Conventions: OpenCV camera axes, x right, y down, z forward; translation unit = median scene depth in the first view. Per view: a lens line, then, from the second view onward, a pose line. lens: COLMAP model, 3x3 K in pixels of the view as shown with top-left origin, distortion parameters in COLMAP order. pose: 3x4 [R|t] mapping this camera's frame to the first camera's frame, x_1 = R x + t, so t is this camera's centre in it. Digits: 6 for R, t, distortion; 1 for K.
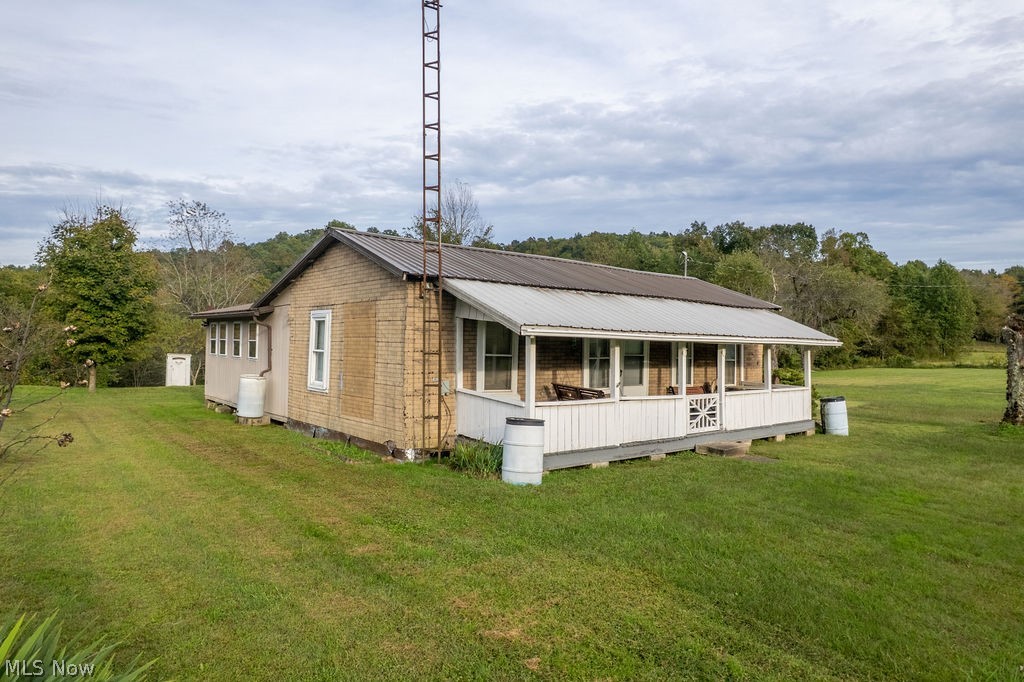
lens RADIAL K [[667.0, 0, 512.0], [0, 667.0, 341.0], [0, 0, 1]] dist [-0.083685, 0.089080]
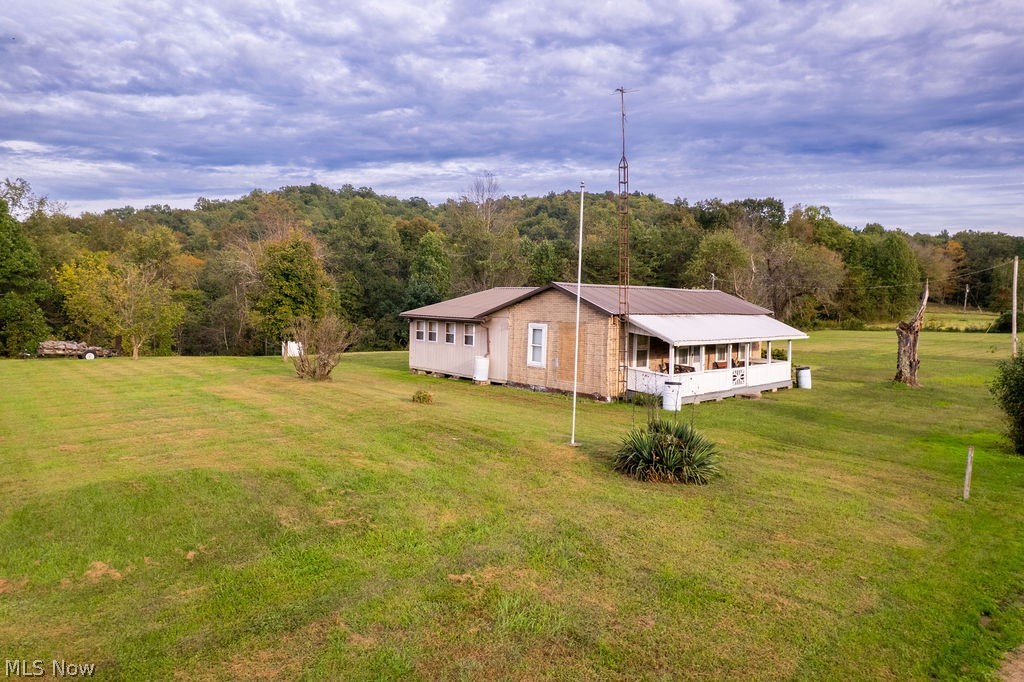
lens RADIAL K [[667.0, 0, 512.0], [0, 667.0, 341.0], [0, 0, 1]] dist [-0.083685, 0.089080]
pose [[0.998746, -0.002469, 0.050006, -0.386957], [-0.000927, 0.997701, 0.067770, -0.105597], [-0.050058, -0.067732, 0.996447, -0.729986]]
